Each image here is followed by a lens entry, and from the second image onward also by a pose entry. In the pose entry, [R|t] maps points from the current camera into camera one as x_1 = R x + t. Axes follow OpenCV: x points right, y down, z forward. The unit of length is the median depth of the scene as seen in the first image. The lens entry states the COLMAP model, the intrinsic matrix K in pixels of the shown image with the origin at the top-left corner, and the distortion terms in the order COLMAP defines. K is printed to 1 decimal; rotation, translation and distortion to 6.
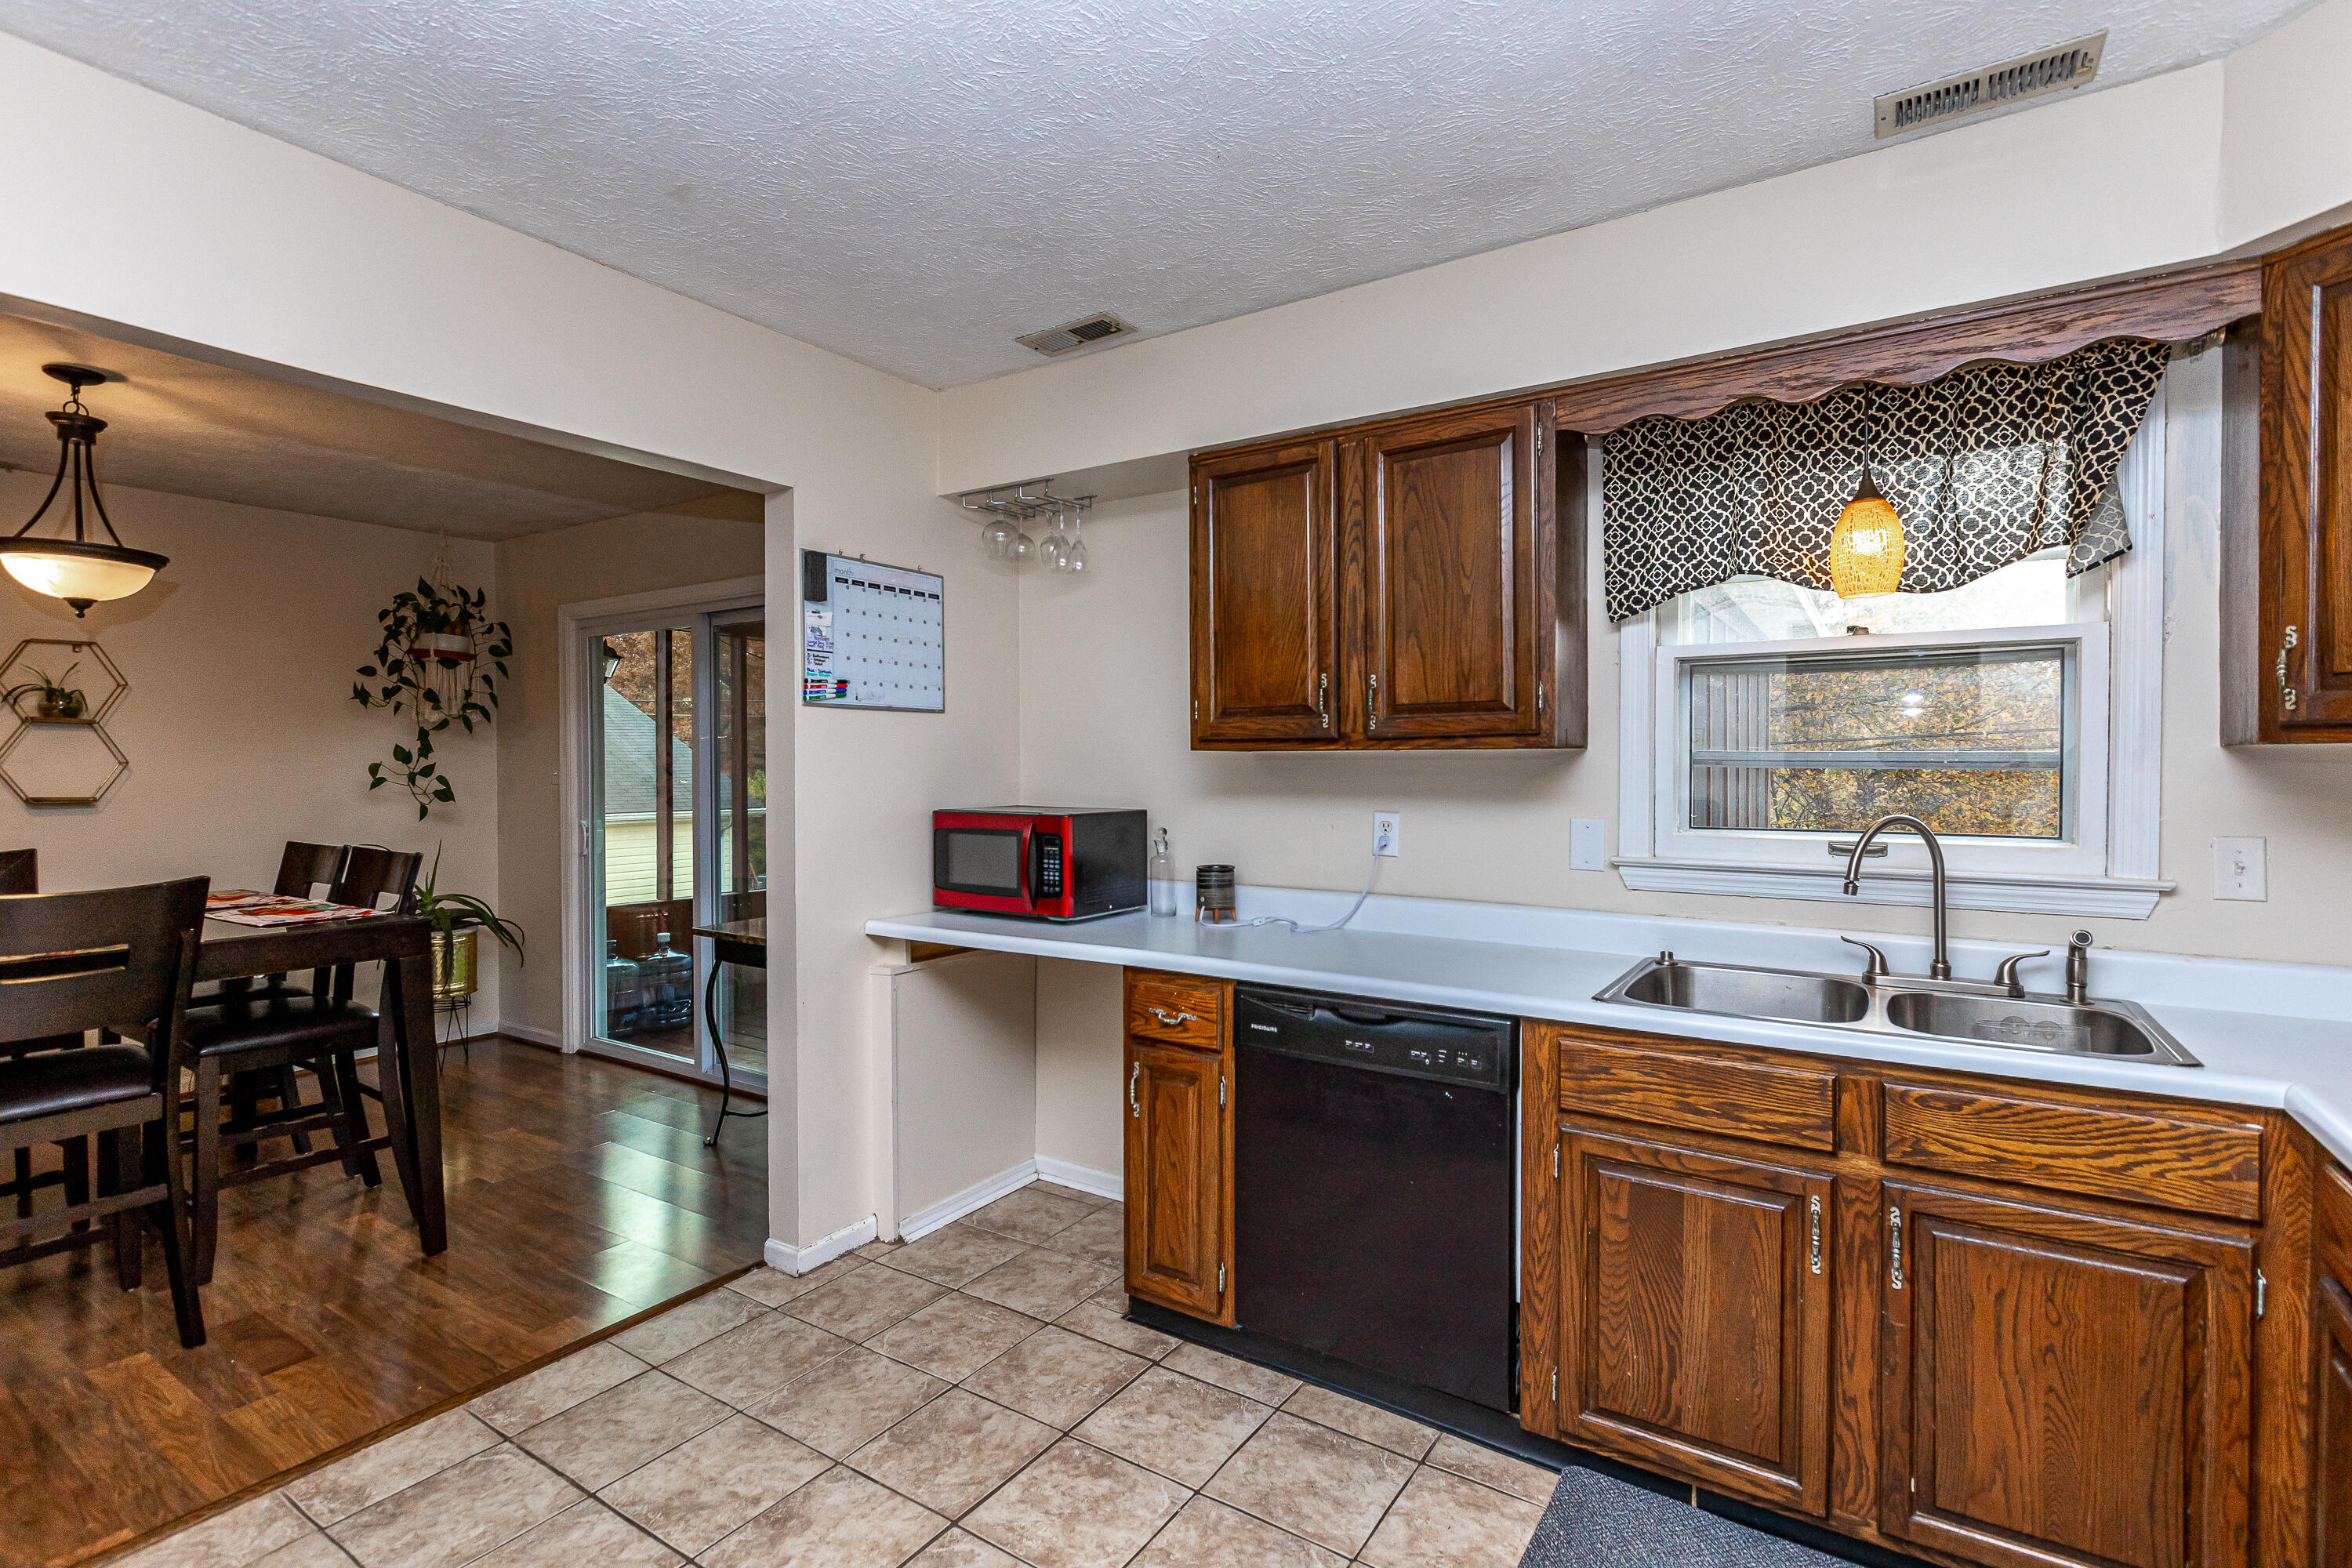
lens RADIAL K [[1142.1, 0, 1108.7], [0, 1142.1, 786.1], [0, 0, 1]] dist [0.002311, 0.000814]
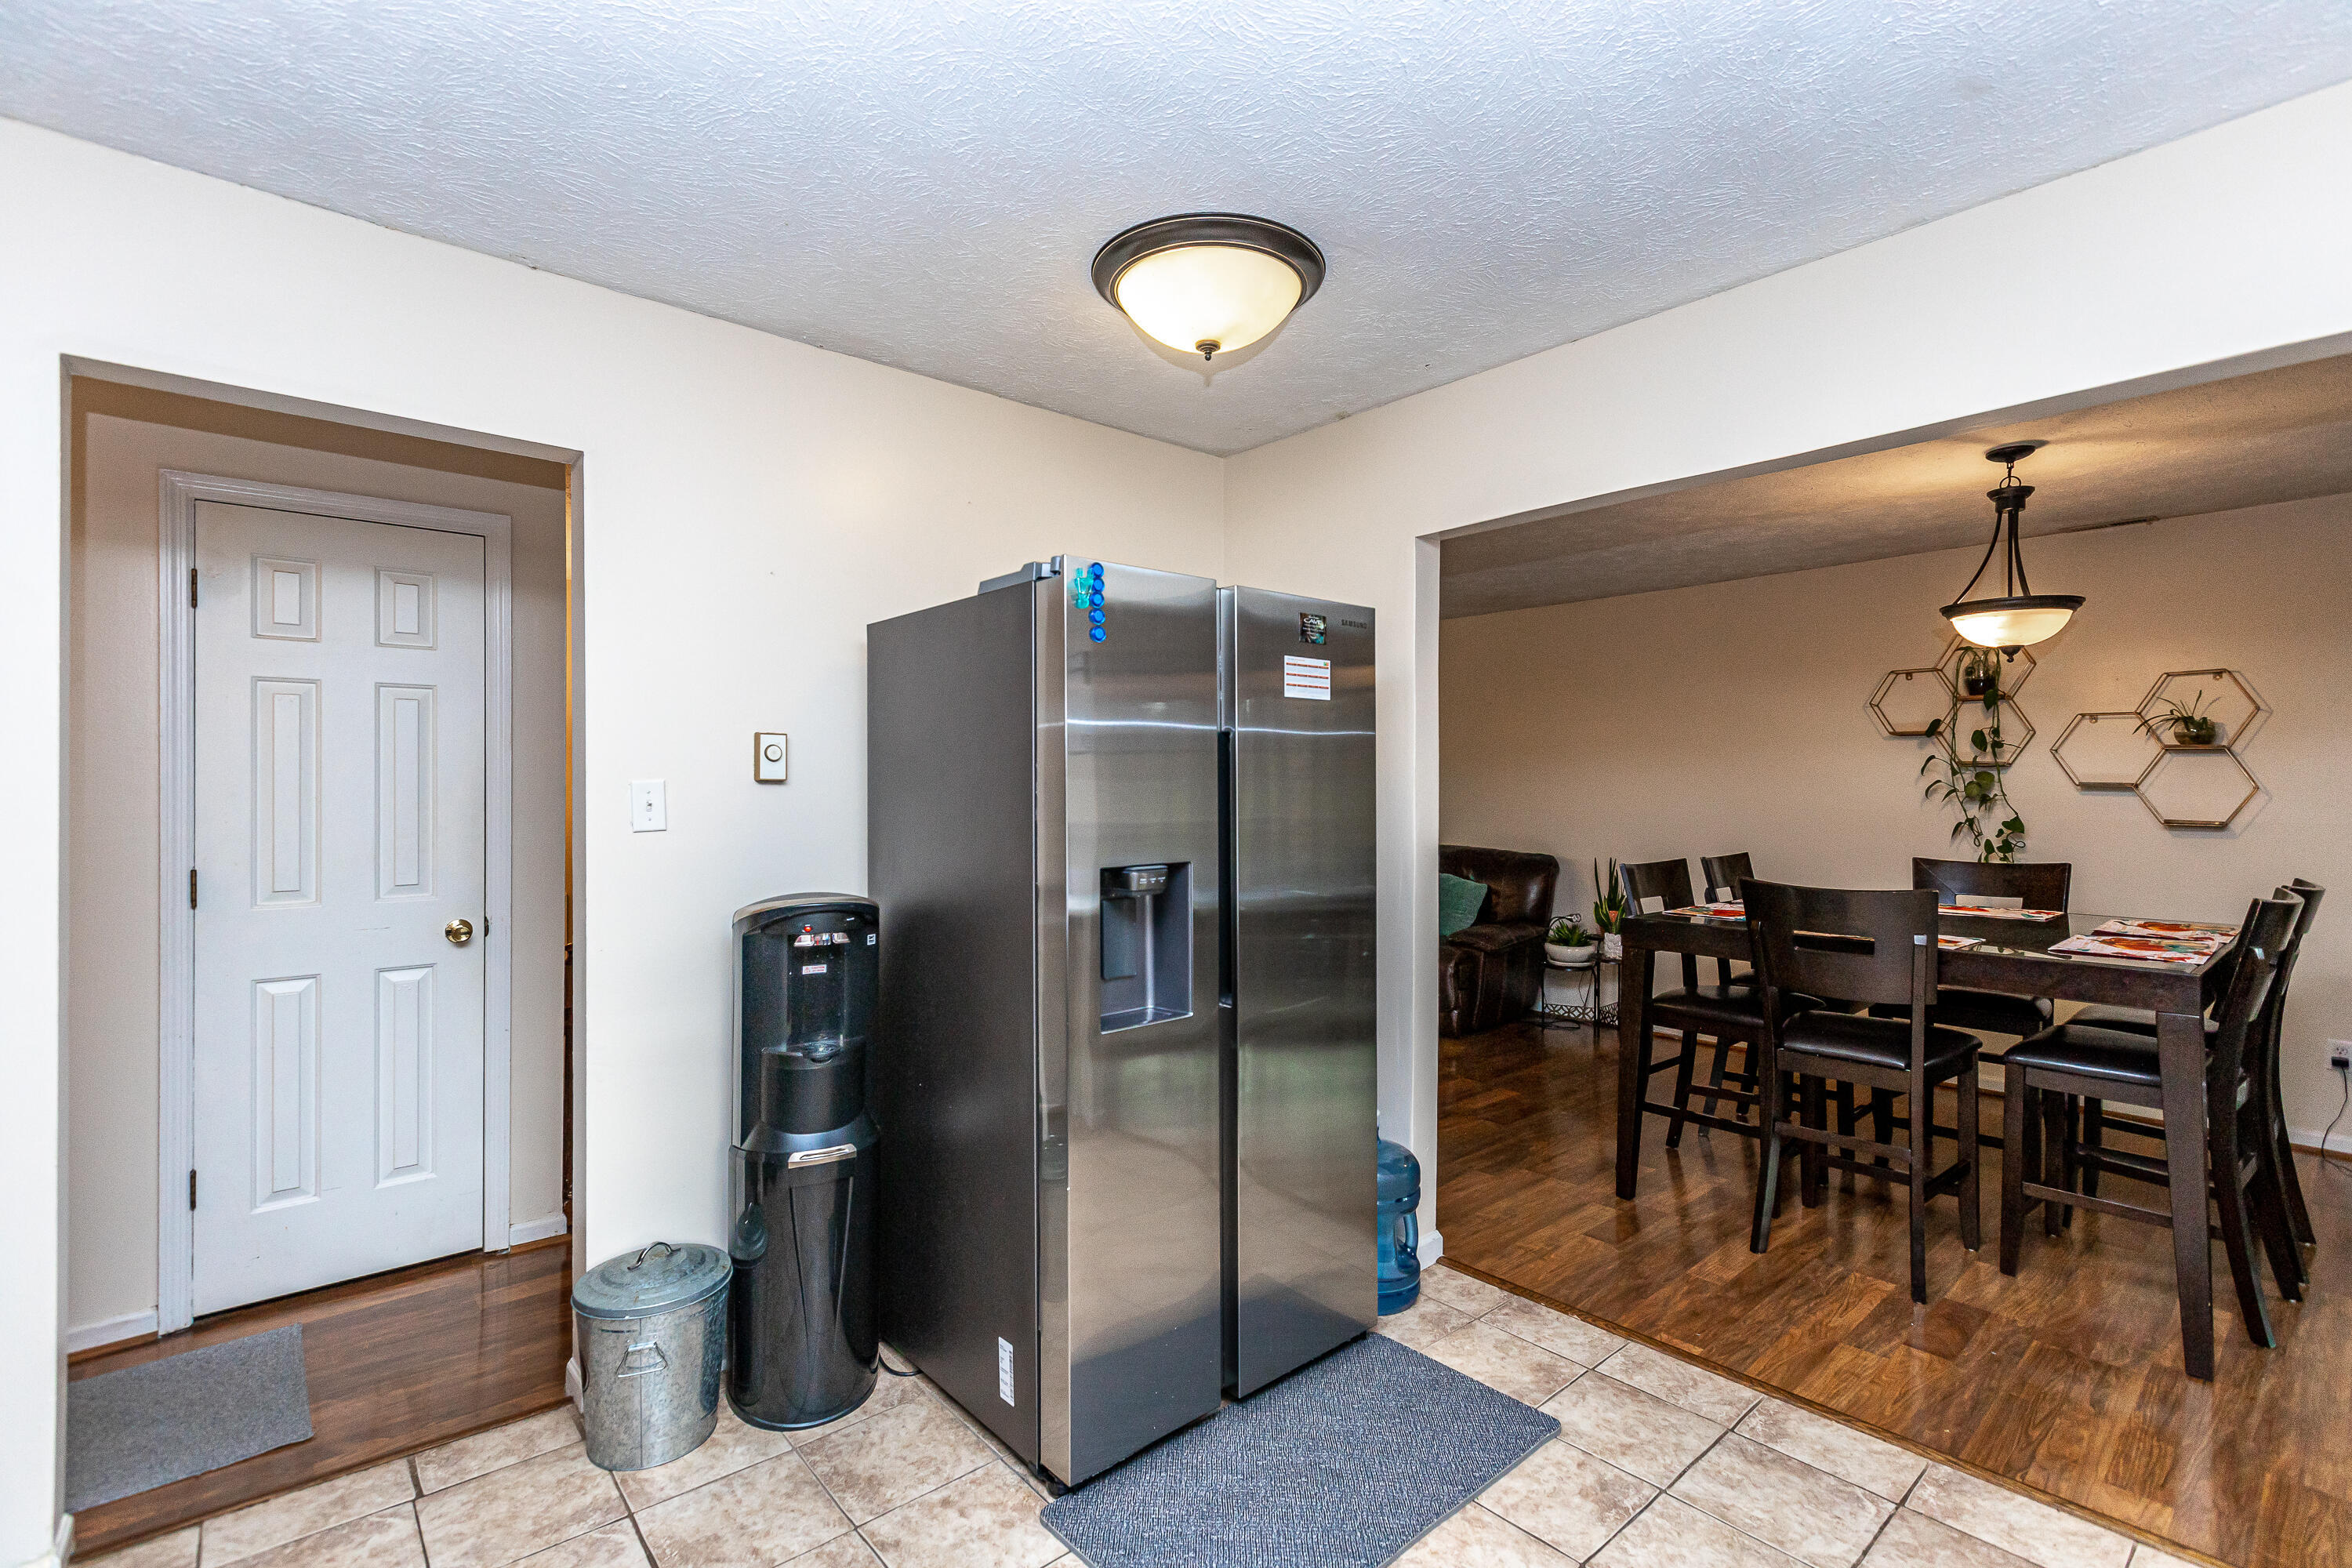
lens RADIAL K [[1056.5, 0, 1176.0], [0, 1056.5, 784.0], [0, 0, 1]] dist [0.002111, 0.000117]
pose [[-0.228081, 0.000383, -0.973642, 0.467651], [-0.020107, 0.999785, 0.005103, -0.018669], [0.973434, 0.020741, -0.228024, 0.604489]]
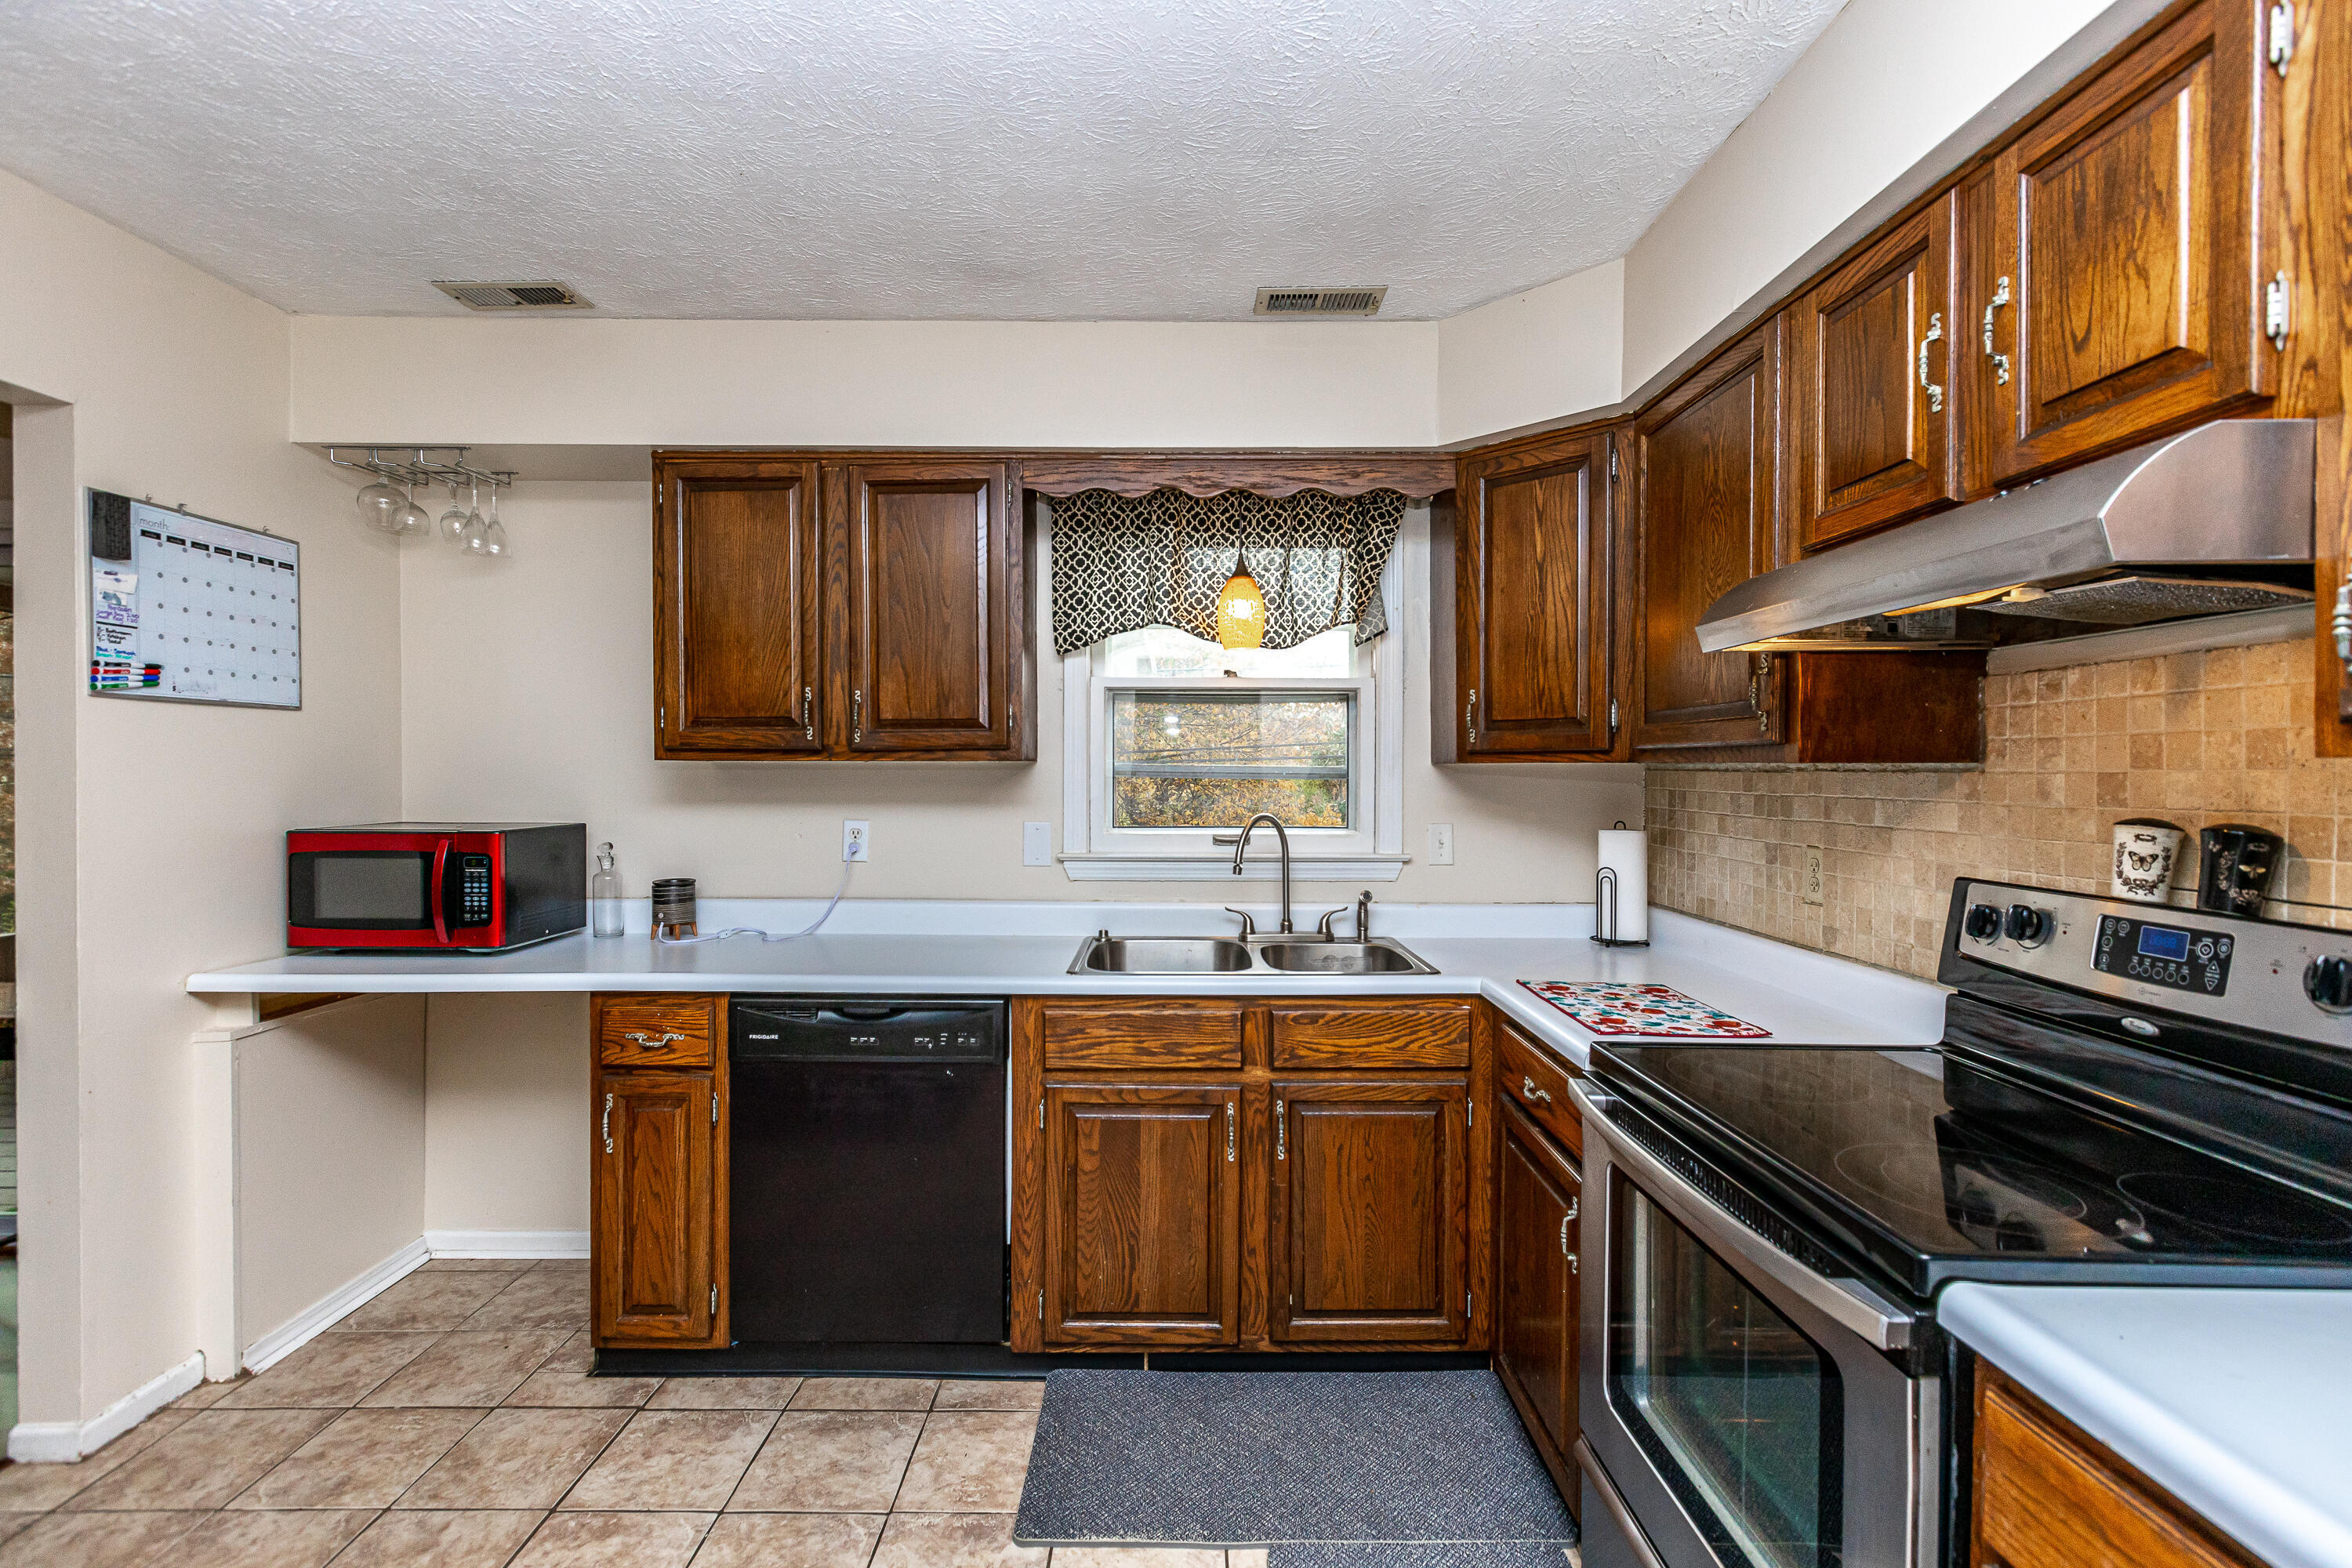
lens RADIAL K [[1124.8, 0, 1198.4], [0, 1124.8, 784.4], [0, 0, 1]] dist [0.002151, -0.000300]
pose [[0.814425, -0.004807, 0.580248, -0.122213], [0.008154, 0.999962, -0.003162, -0.004871], [-0.580211, 0.007307, 0.814433, -0.031169]]
